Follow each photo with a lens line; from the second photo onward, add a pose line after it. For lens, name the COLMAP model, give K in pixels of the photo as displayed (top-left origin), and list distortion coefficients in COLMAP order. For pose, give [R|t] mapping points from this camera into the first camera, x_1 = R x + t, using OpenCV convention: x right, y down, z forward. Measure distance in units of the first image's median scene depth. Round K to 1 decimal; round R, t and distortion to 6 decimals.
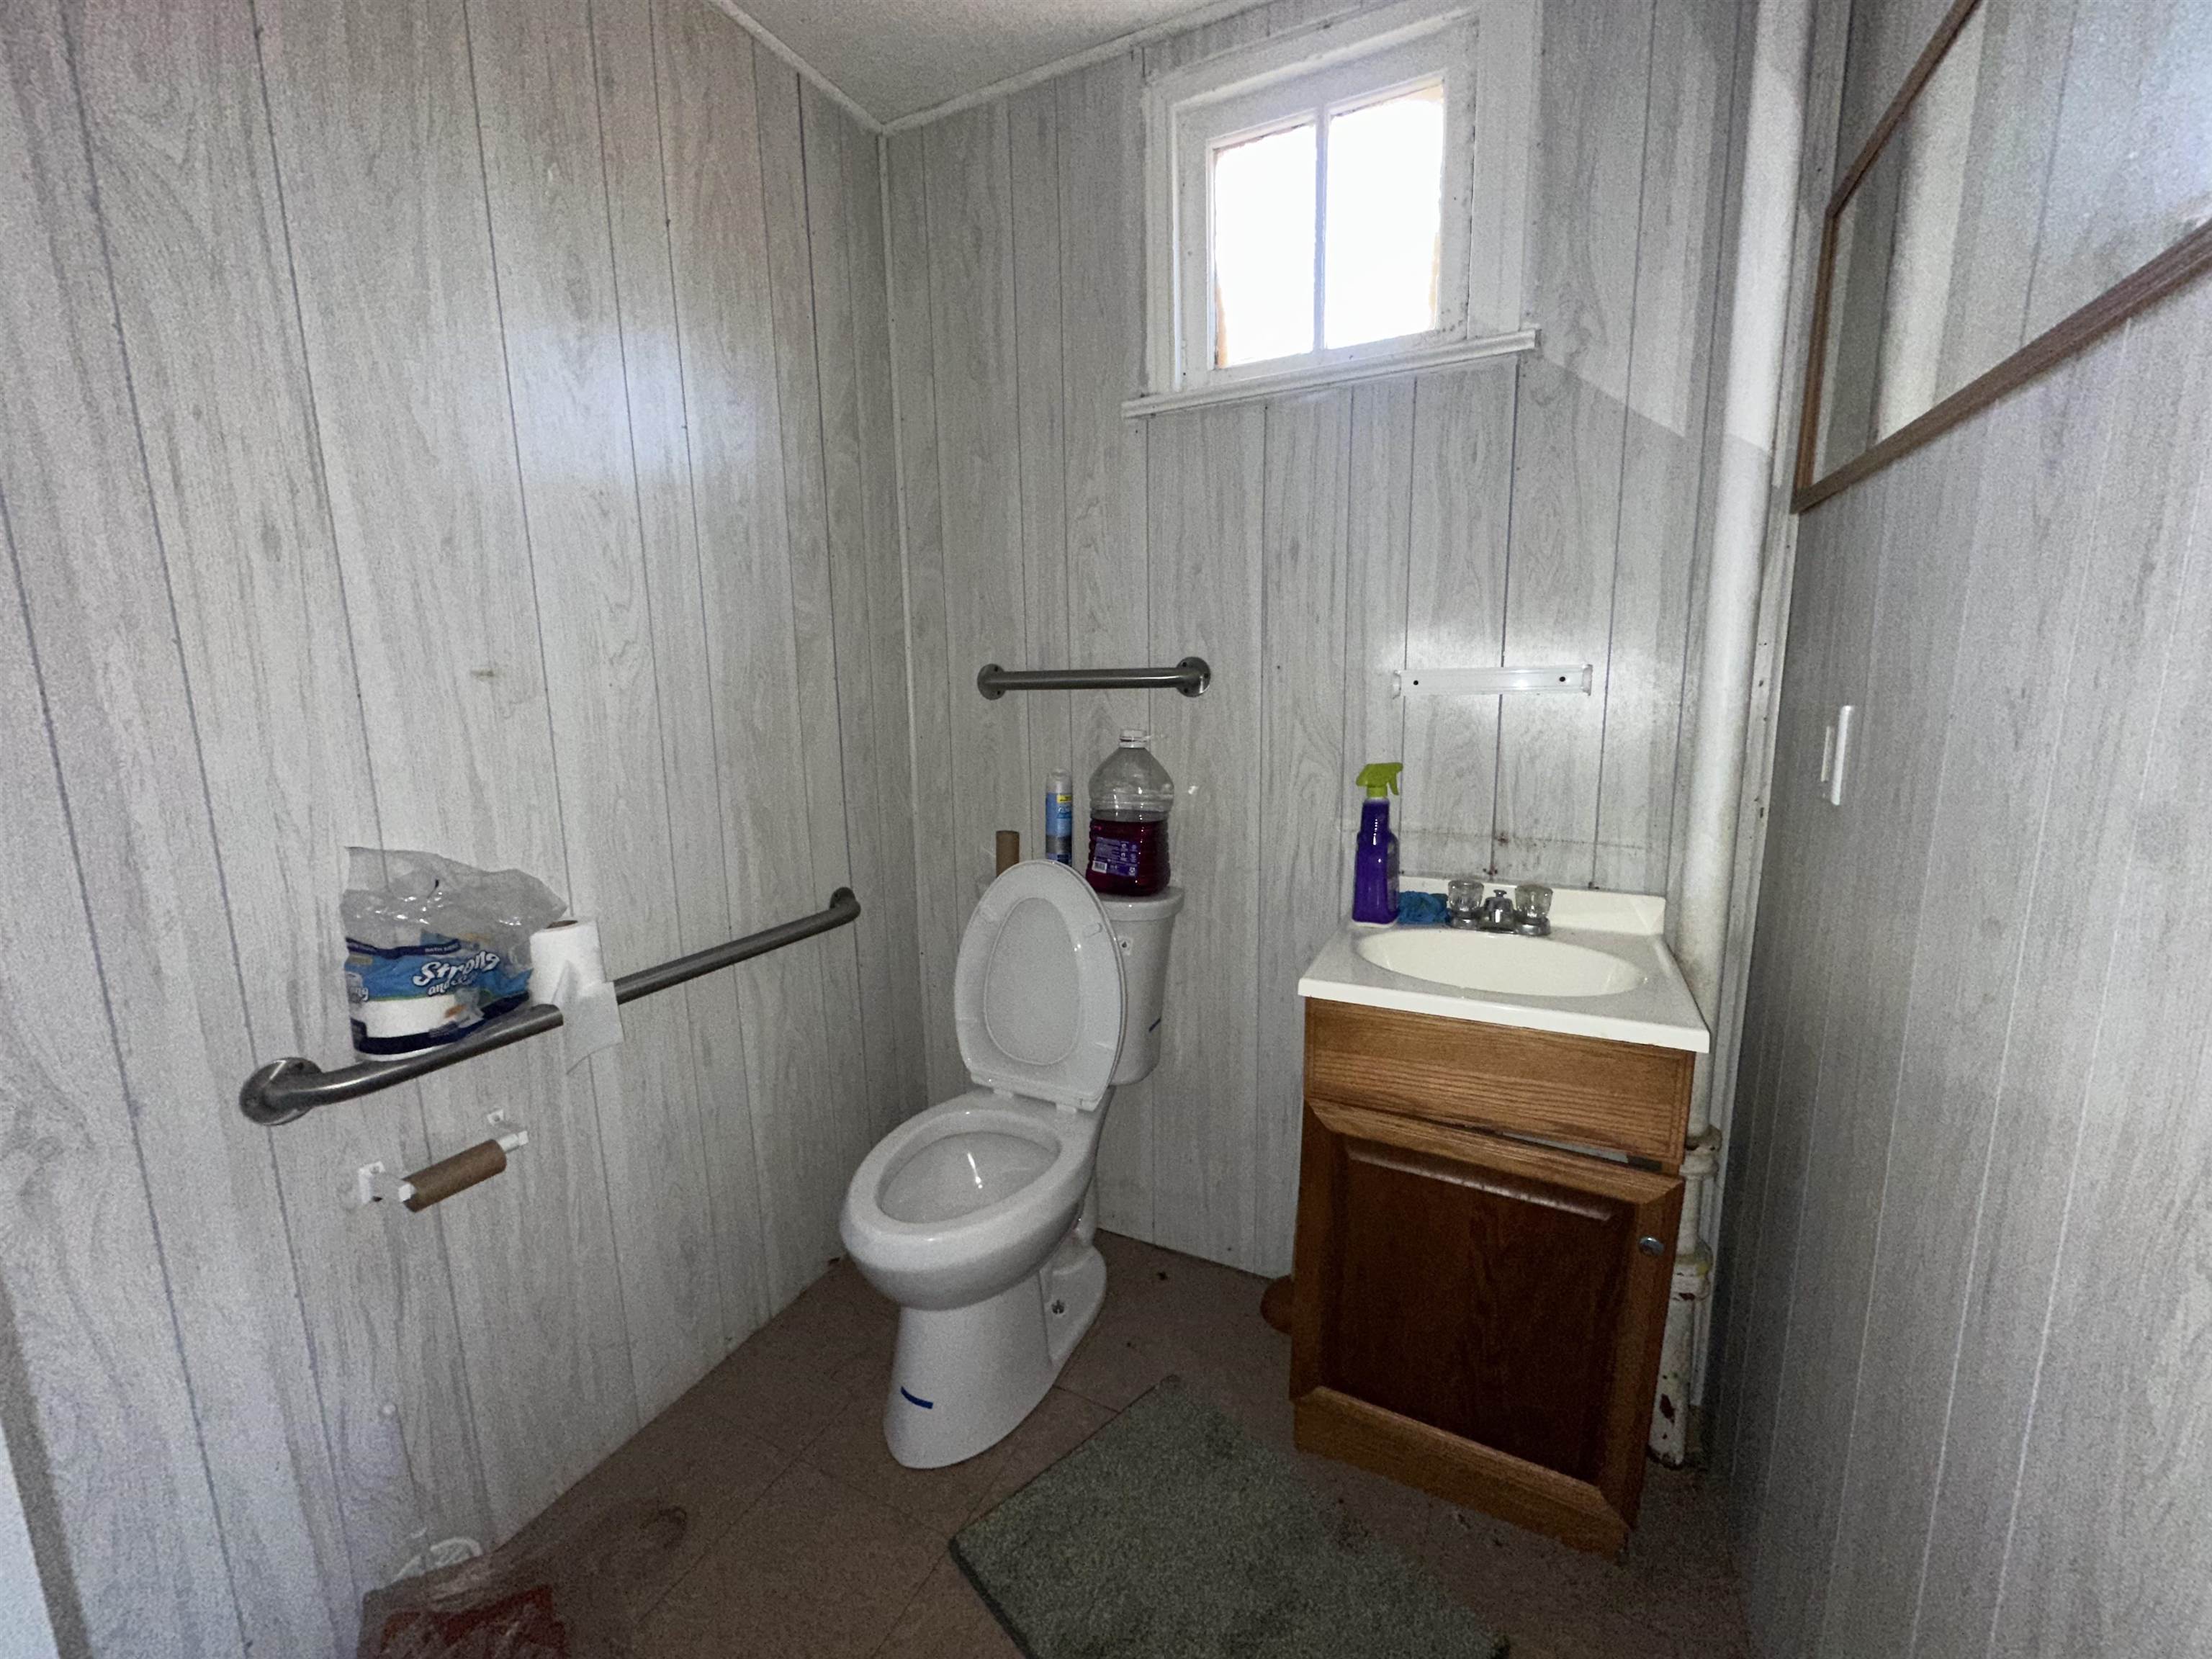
lens RADIAL K [[877.8, 0, 1097.4], [0, 877.8, 822.8], [0, 0, 1]] dist [-0.001152, -0.001128]
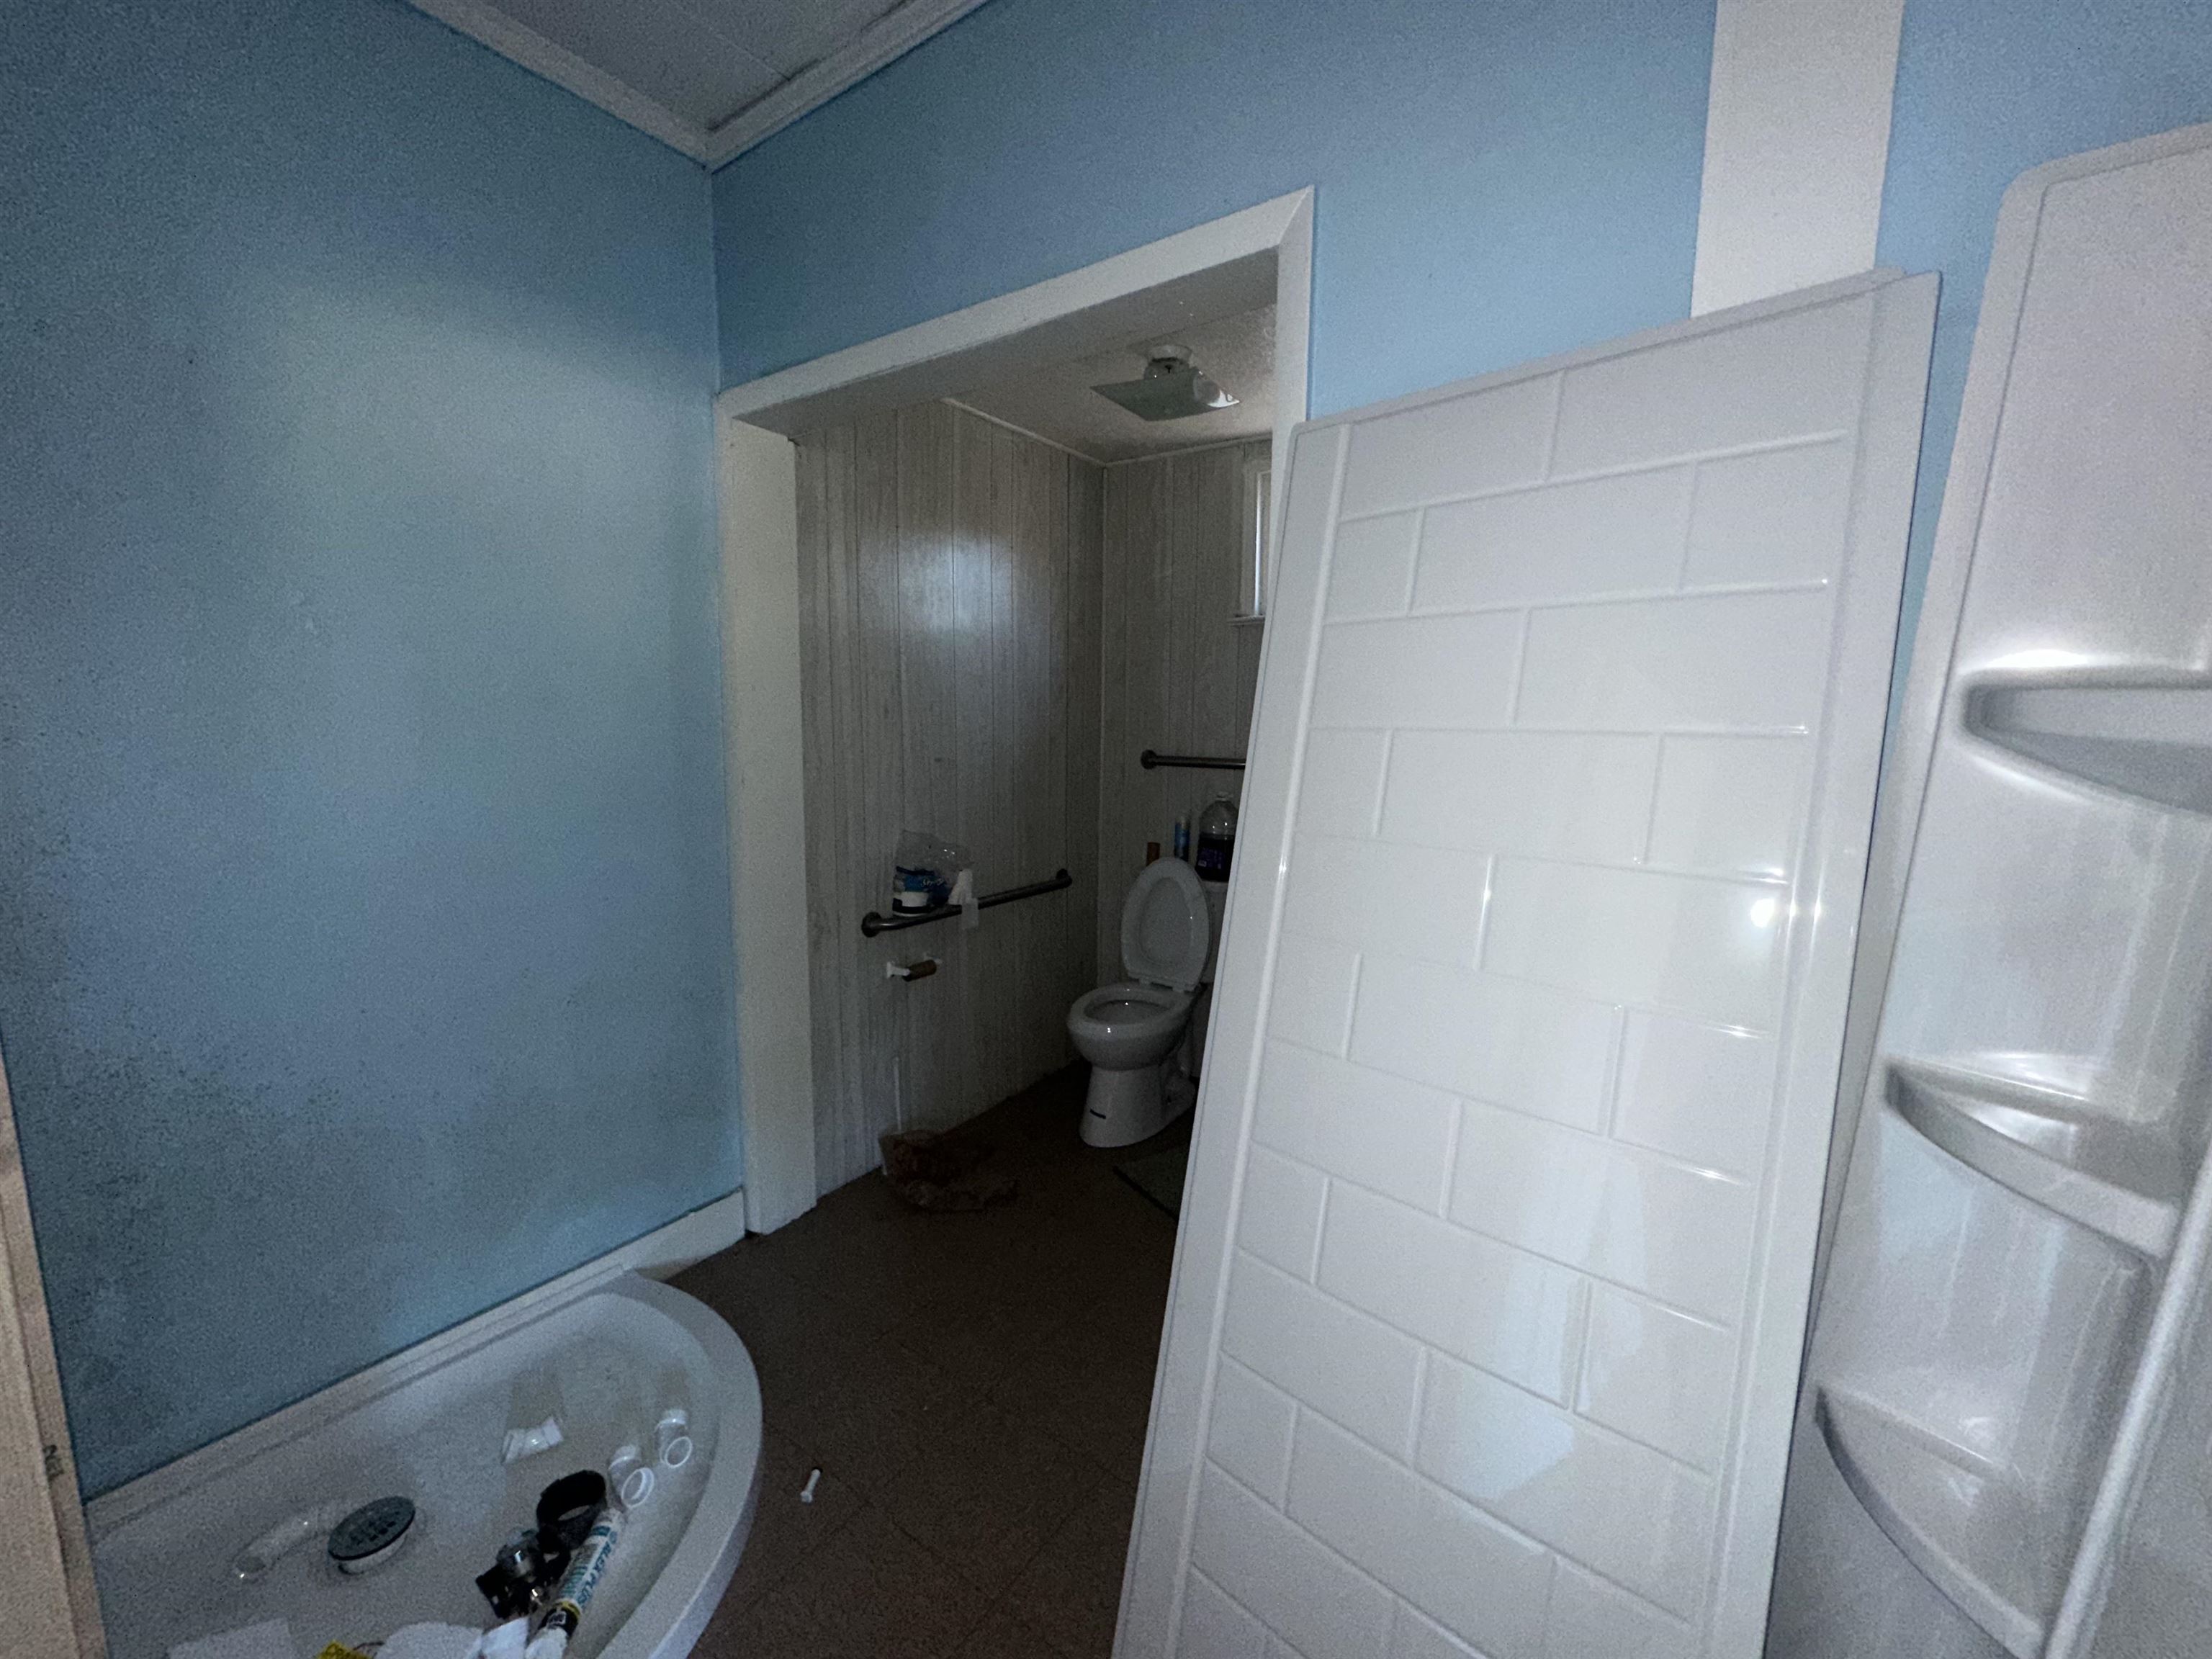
lens RADIAL K [[877.8, 0, 1105.8], [0, 877.8, 833.3], [0, 0, 1]] dist [-0.001152, -0.001128]
pose [[0.990149, 0.046919, -0.131922, 0.042087], [-0.050474, 0.998443, -0.023734, 0.041437], [0.130603, 0.030159, 0.990976, -0.888364]]
